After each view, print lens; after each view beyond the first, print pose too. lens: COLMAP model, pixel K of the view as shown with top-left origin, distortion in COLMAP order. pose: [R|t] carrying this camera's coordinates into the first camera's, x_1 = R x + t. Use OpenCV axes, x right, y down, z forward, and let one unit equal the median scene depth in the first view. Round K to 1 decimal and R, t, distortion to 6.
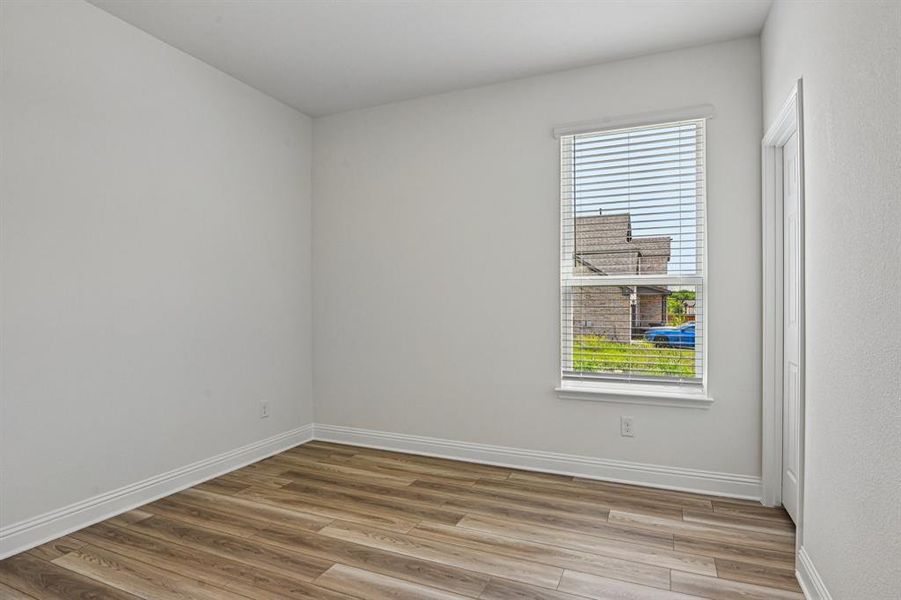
lens RADIAL K [[526.1, 0, 459.7], [0, 526.1, 298.3], [0, 0, 1]] dist [-0.017493, -0.005253]
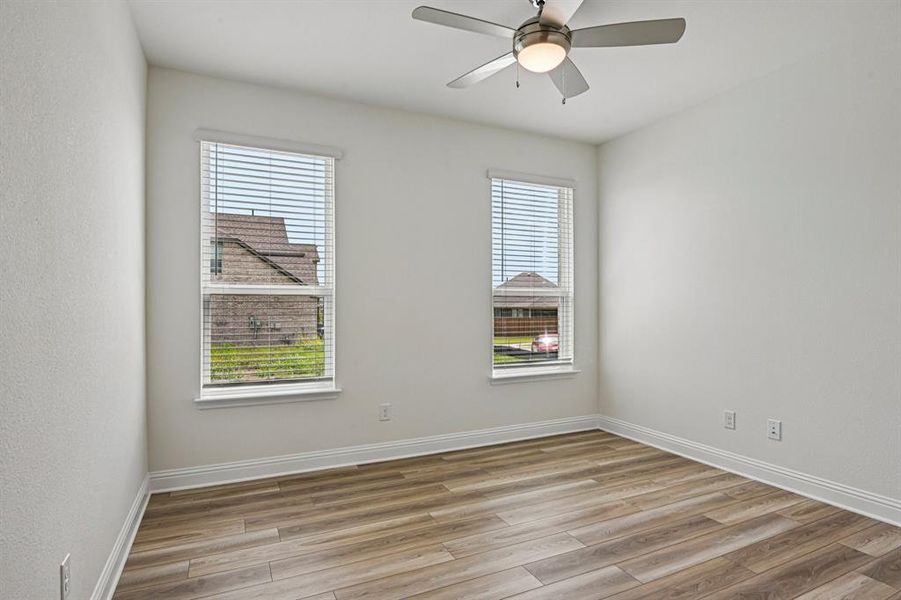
lens RADIAL K [[470.0, 0, 457.9], [0, 470.0, 304.0], [0, 0, 1]] dist [-0.011024, -0.010484]
pose [[0.633040, 0.007134, 0.774086, -0.240516], [-0.001985, 0.999969, -0.007592, 0.001728], [-0.774117, 0.003269, 0.633035, 0.112935]]
